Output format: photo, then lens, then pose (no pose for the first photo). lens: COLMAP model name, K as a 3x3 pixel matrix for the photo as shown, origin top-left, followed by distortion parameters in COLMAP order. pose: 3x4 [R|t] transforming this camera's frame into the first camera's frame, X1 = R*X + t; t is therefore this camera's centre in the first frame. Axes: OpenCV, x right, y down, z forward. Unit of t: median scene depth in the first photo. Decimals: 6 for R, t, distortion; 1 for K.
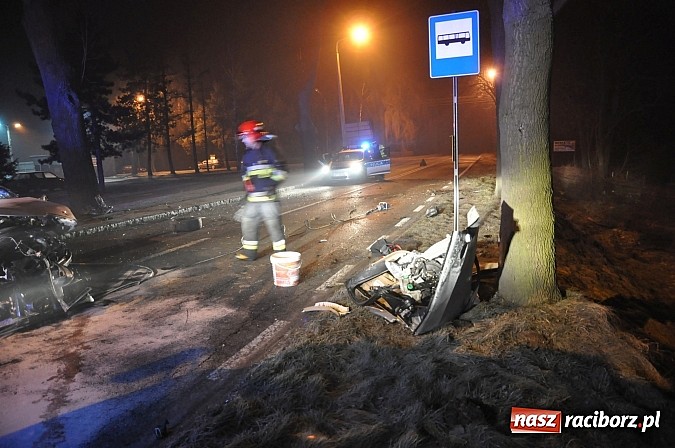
lens RADIAL K [[464.4, 0, 335.4], [0, 464.4, 224.1], [0, 0, 1]] dist [-0.115691, 0.079186]
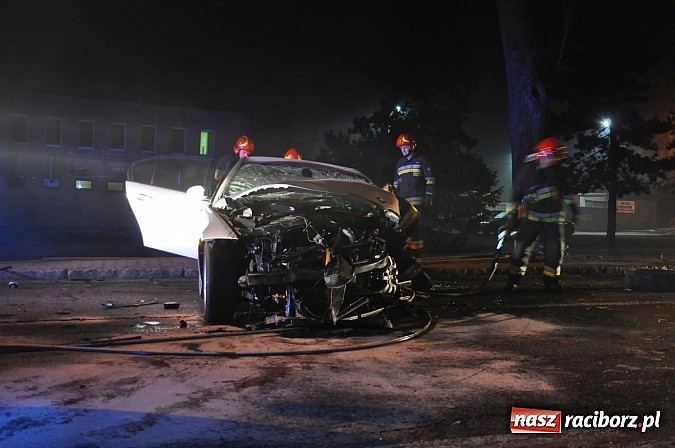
lens RADIAL K [[667.5, 0, 332.0], [0, 667.5, 224.7], [0, 0, 1]] dist [0.011069, 0.013393]
pose [[0.604860, 0.074082, -0.792878, 0.246192], [-0.168741, 0.984977, -0.036696, 0.076717], [0.778248, 0.155987, 0.608274, 0.317366]]
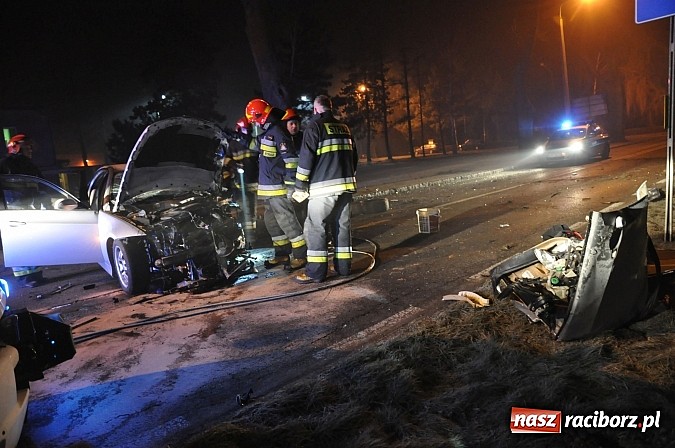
lens RADIAL K [[464.4, 0, 335.4], [0, 464.4, 224.1], [0, 0, 1]] dist [-0.115691, 0.079186]
pose [[0.891895, 0.030485, -0.451215, 0.154984], [-0.015692, 0.999211, 0.036491, 0.010762], [0.451971, -0.025466, 0.891669, 0.102413]]
